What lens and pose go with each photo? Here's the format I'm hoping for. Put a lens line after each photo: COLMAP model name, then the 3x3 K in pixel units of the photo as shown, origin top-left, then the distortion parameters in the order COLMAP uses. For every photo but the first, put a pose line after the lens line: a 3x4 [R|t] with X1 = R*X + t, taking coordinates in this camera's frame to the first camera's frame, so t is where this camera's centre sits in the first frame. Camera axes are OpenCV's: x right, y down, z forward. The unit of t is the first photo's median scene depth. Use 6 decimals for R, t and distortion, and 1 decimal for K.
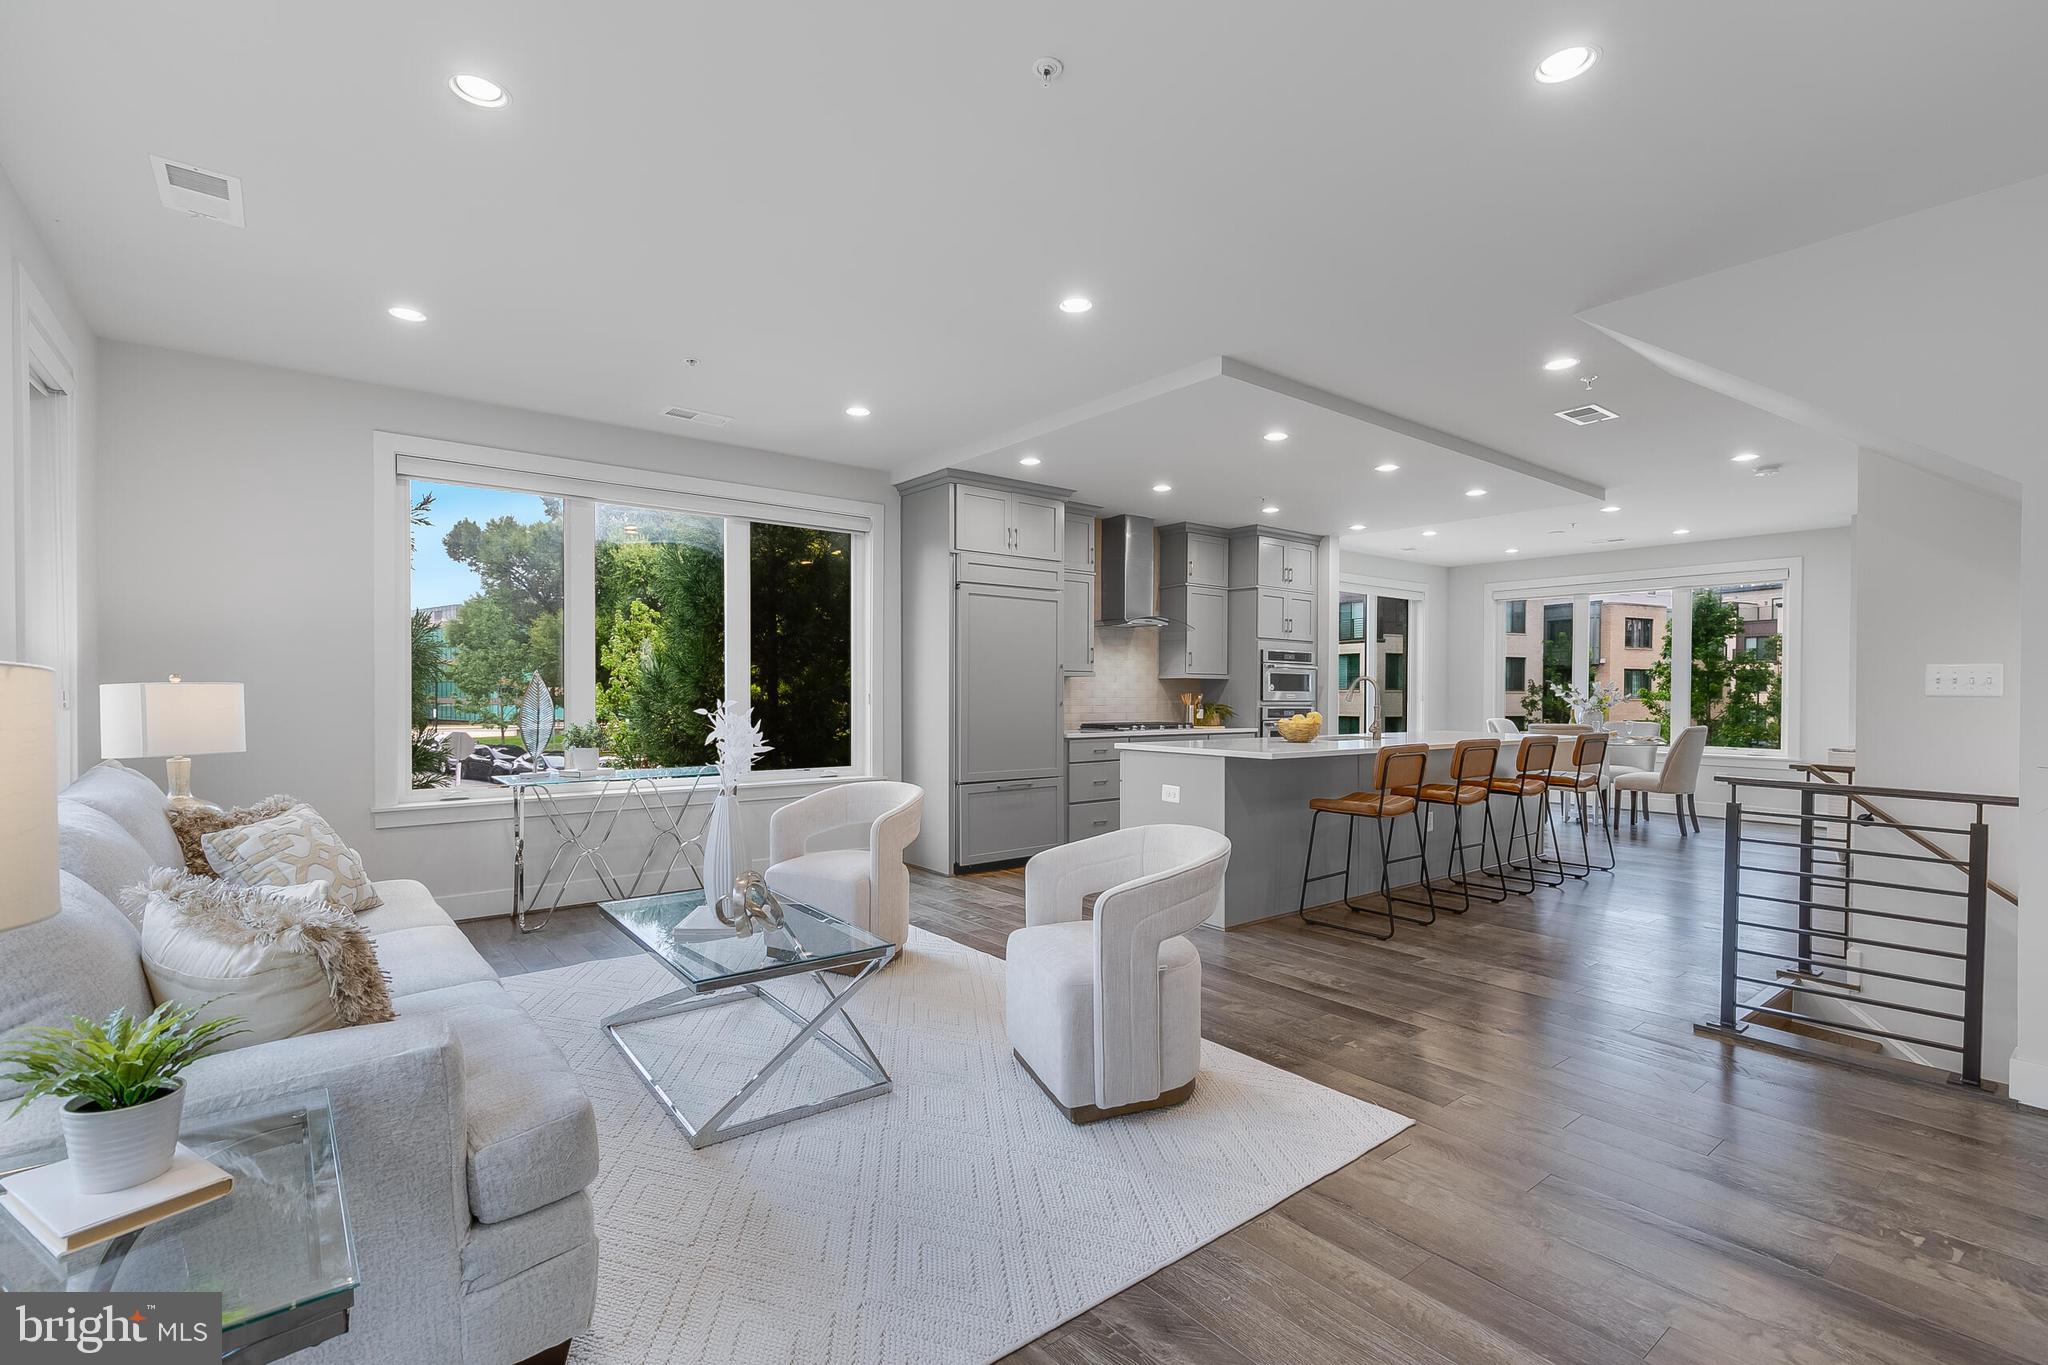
lens RADIAL K [[926.7, 0, 1014.5], [0, 926.7, 703.9], [0, 0, 1]] dist [0.008536, -0.002138]
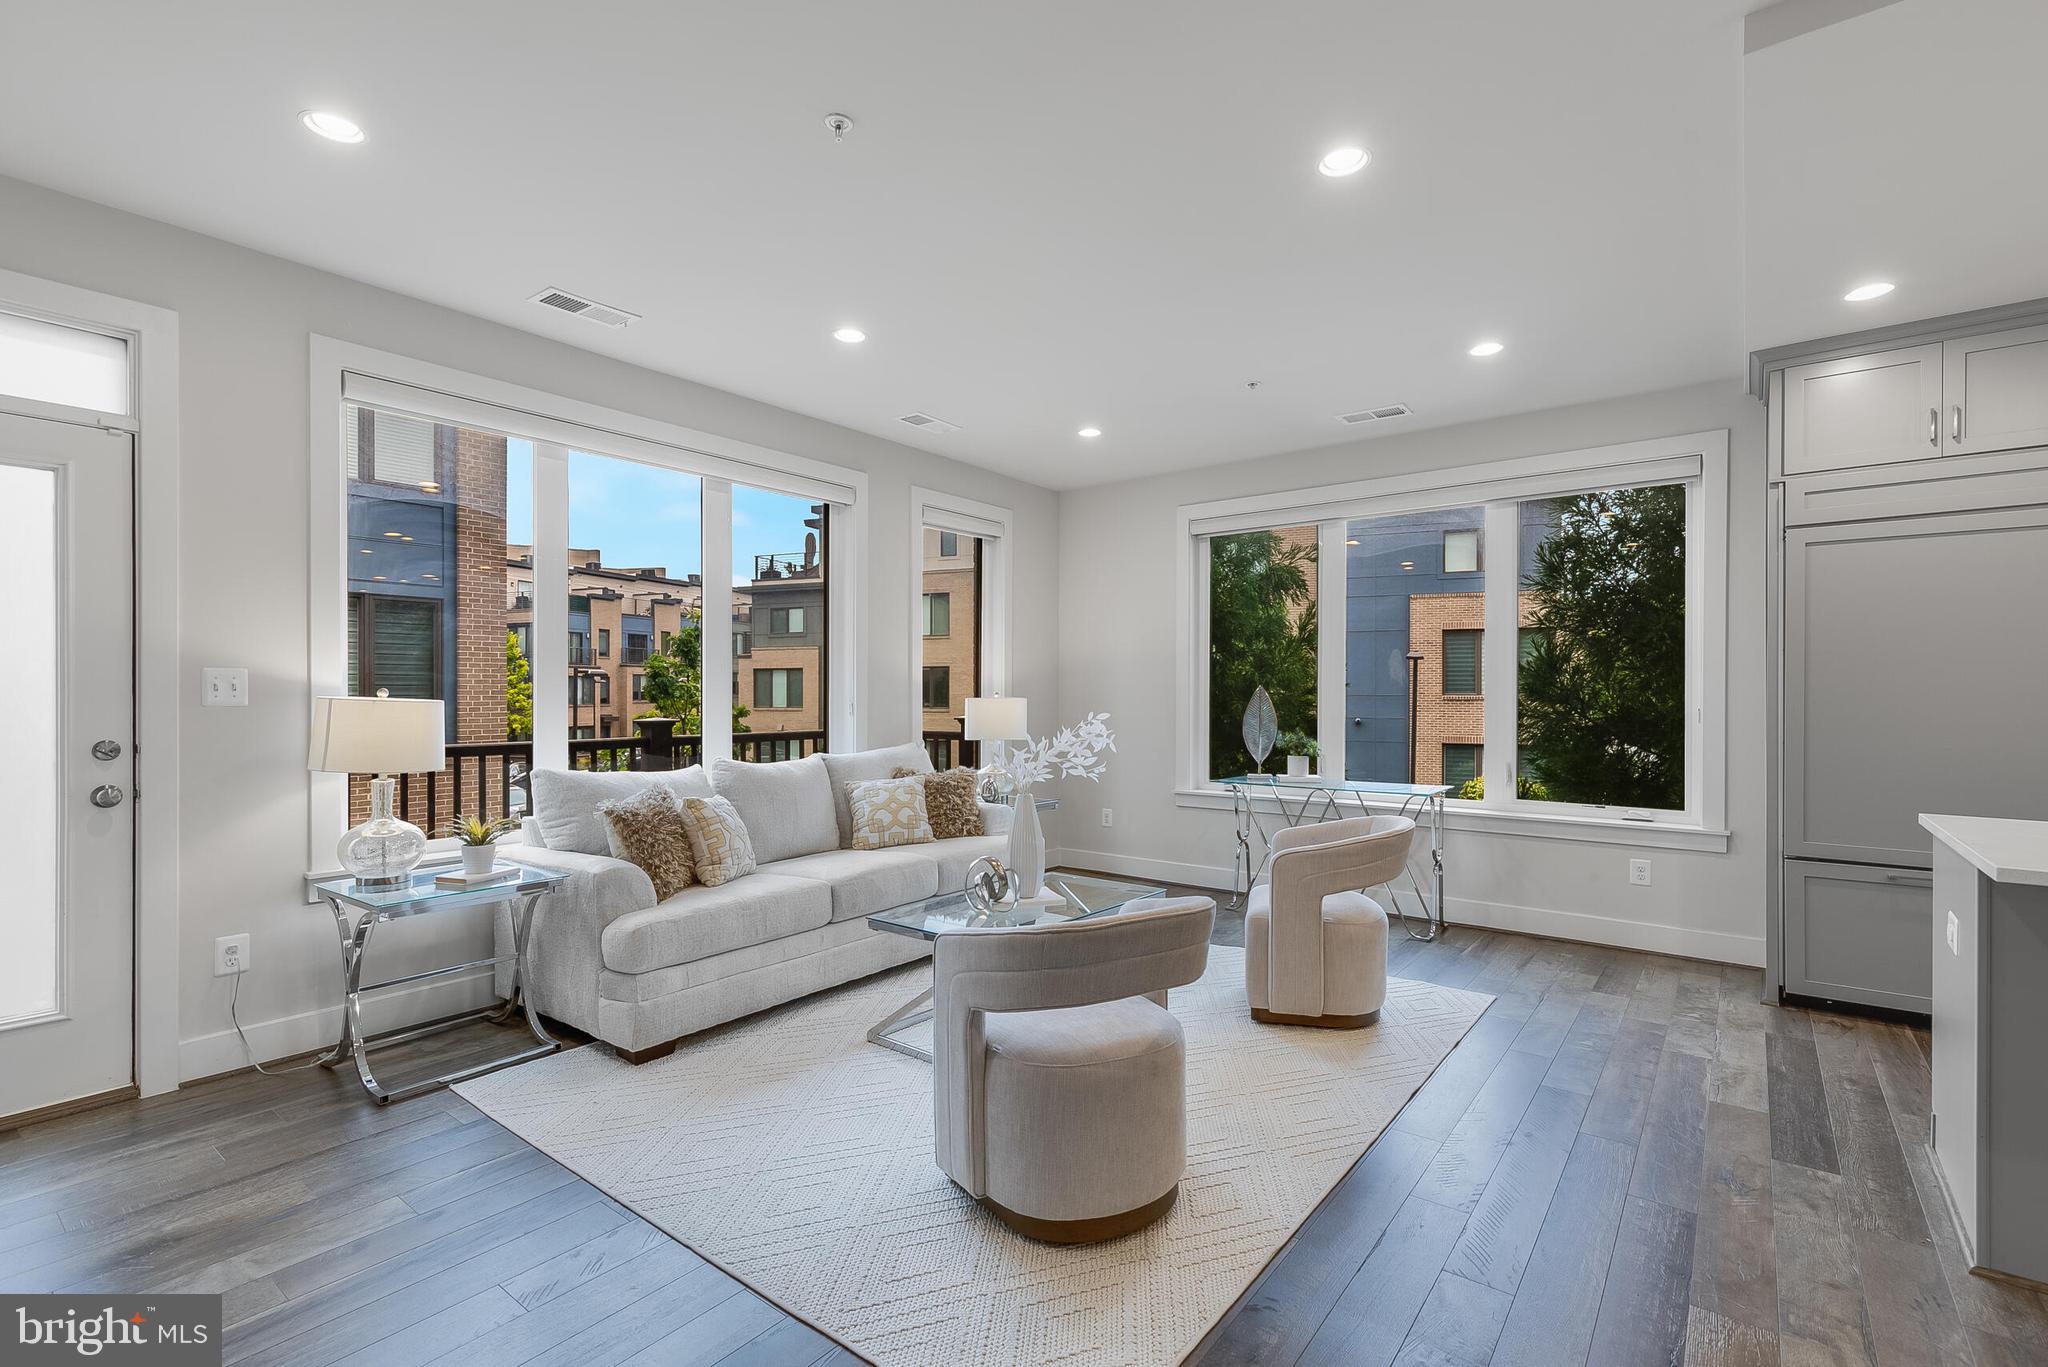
lens RADIAL K [[926.7, 0, 1016.8], [0, 926.7, 698.8], [0, 0, 1]] dist [0.008536, -0.002138]
pose [[0.238642, 0.001495, -0.971106, 0.315822], [-0.013920, 0.999901, -0.001882, -0.007531], [0.971008, 0.013967, 0.238640, 0.272417]]
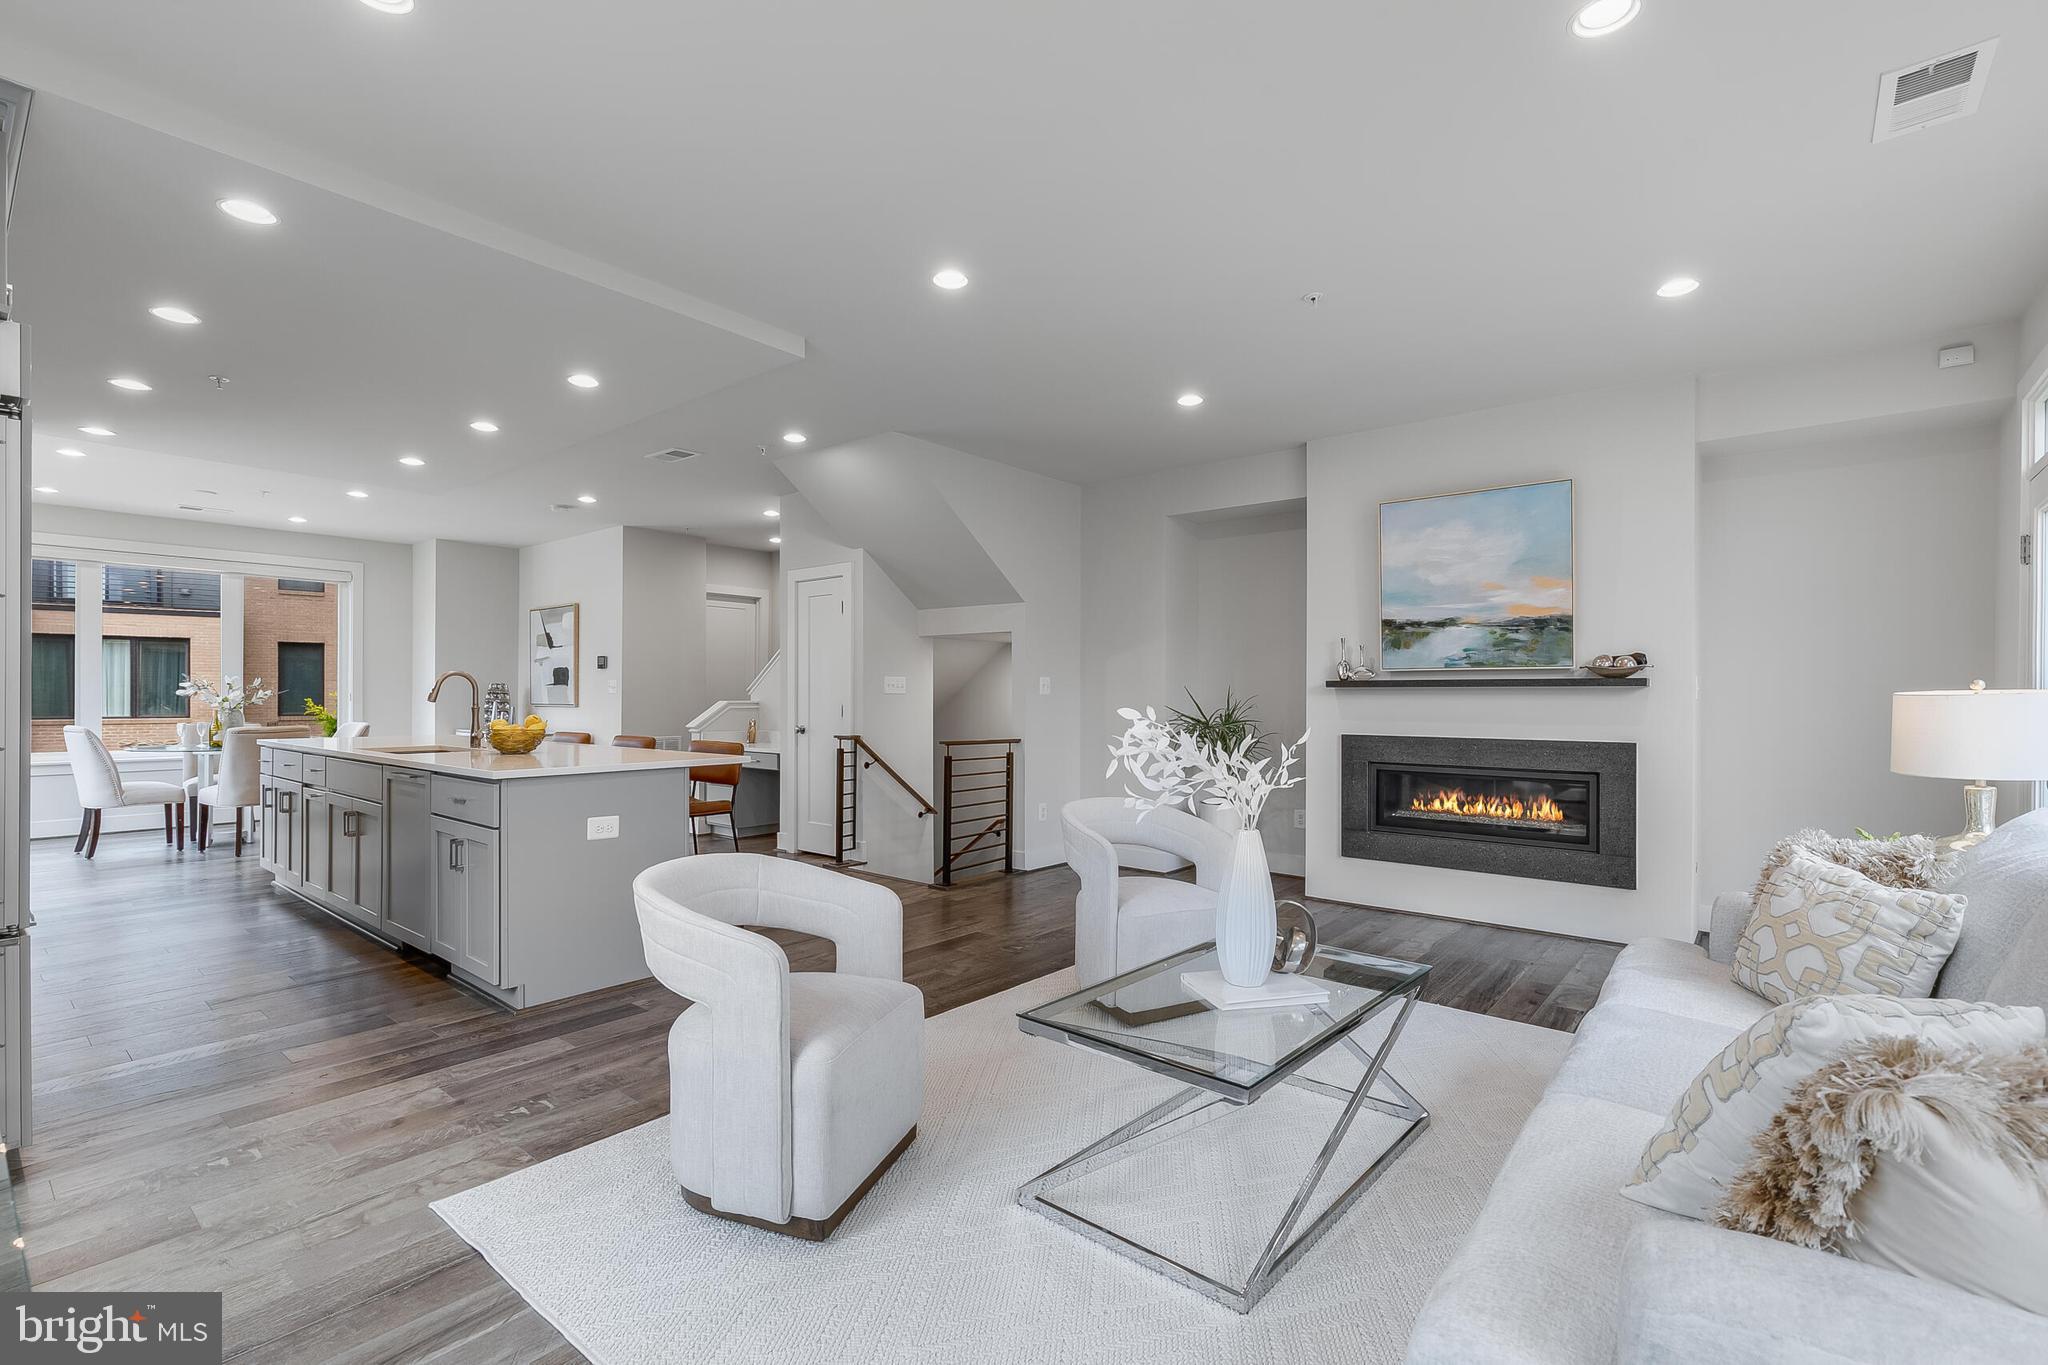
lens RADIAL K [[926.7, 0, 1014.9], [0, 926.7, 689.6], [0, 0, 1]] dist [0.008536, -0.002138]
pose [[-0.205203, -0.000650, 0.978719, -0.394202], [0.008418, 0.999962, 0.002429, -0.008681], [-0.978683, 0.008737, -0.205190, 0.515343]]
